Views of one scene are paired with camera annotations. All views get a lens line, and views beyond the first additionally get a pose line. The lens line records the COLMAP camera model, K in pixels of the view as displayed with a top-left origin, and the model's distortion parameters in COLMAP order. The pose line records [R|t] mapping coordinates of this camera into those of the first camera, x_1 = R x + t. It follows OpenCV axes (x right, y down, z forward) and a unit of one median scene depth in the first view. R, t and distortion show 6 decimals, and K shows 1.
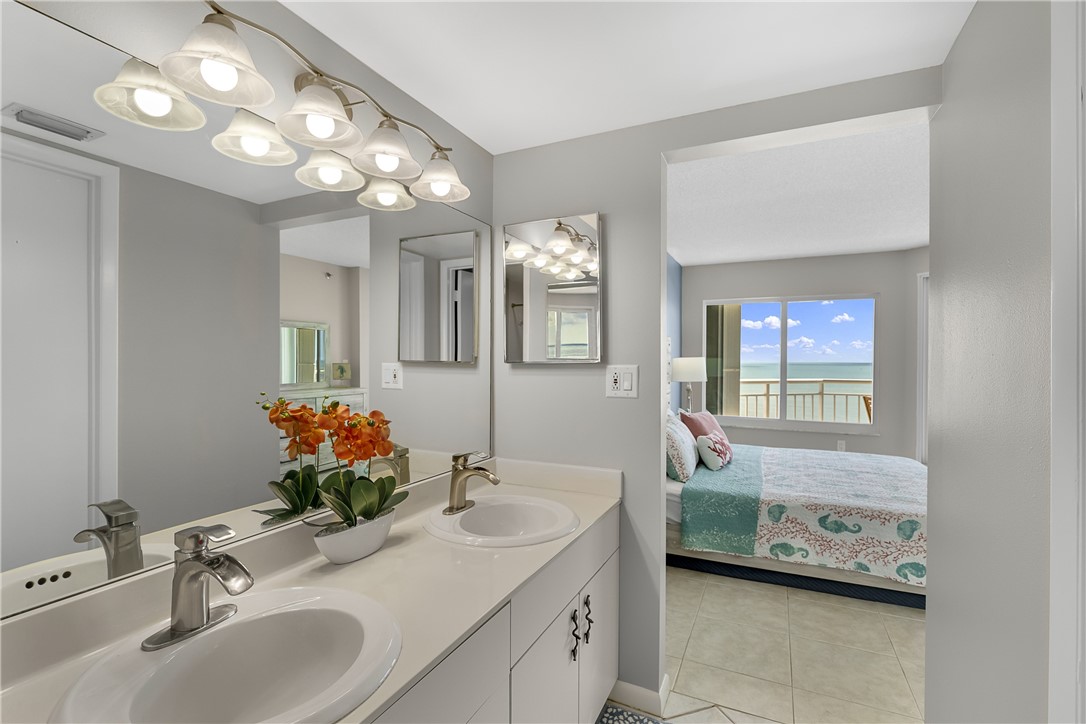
lens RADIAL K [[495.4, 0, 549.2], [0, 495.4, 356.9], [0, 0, 1]] dist [-0.009434, 0.002891]
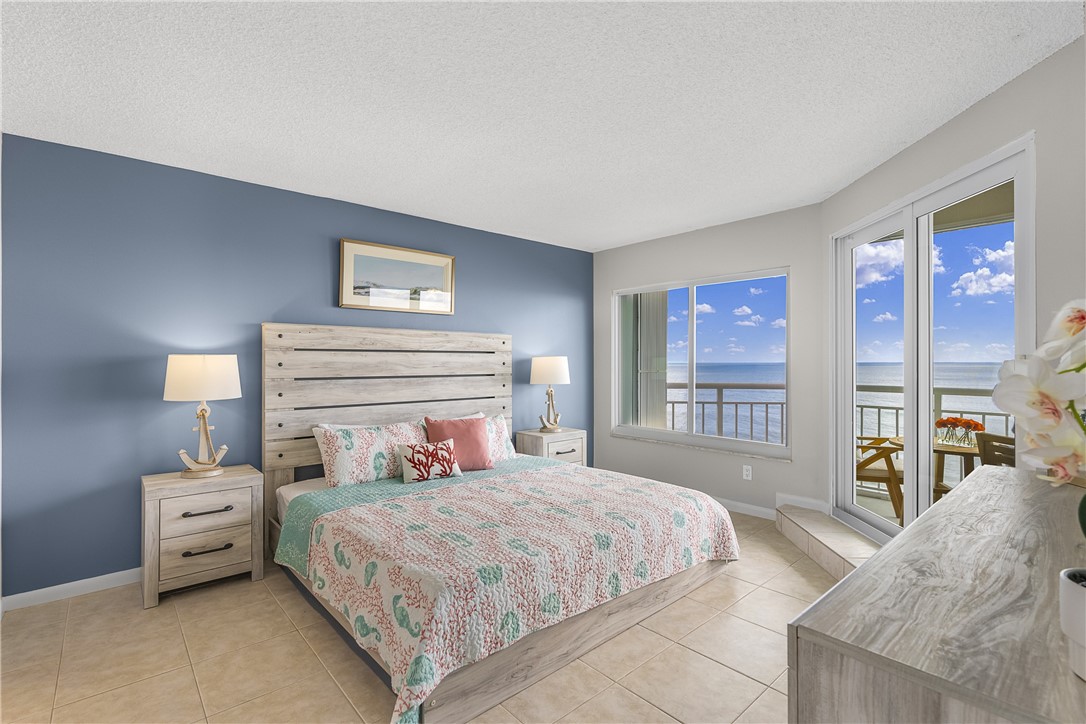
lens RADIAL K [[495.4, 0, 542.8], [0, 495.4, 364.9], [0, 0, 1]] dist [-0.009434, 0.002891]
pose [[0.913659, -0.005514, -0.406444, 0.814711], [0.009578, 0.999922, 0.007965, 0.010963], [0.406369, -0.011170, 0.913641, 0.255792]]
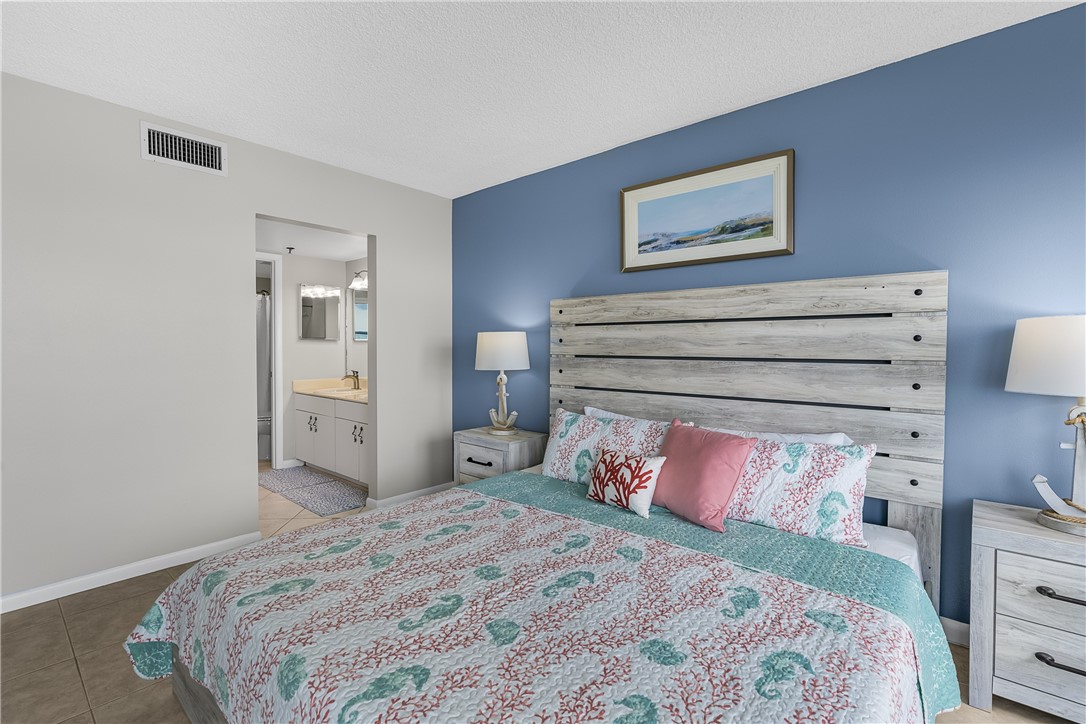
lens RADIAL K [[495.4, 0, 535.9], [0, 495.4, 358.0], [0, 0, 1]] dist [-0.009434, 0.002891]
pose [[-0.288503, 0.015717, -0.957350, 0.874500], [0.001637, 0.999872, 0.015922, 0.027456], [0.957478, 0.003027, -0.288491, 0.993070]]
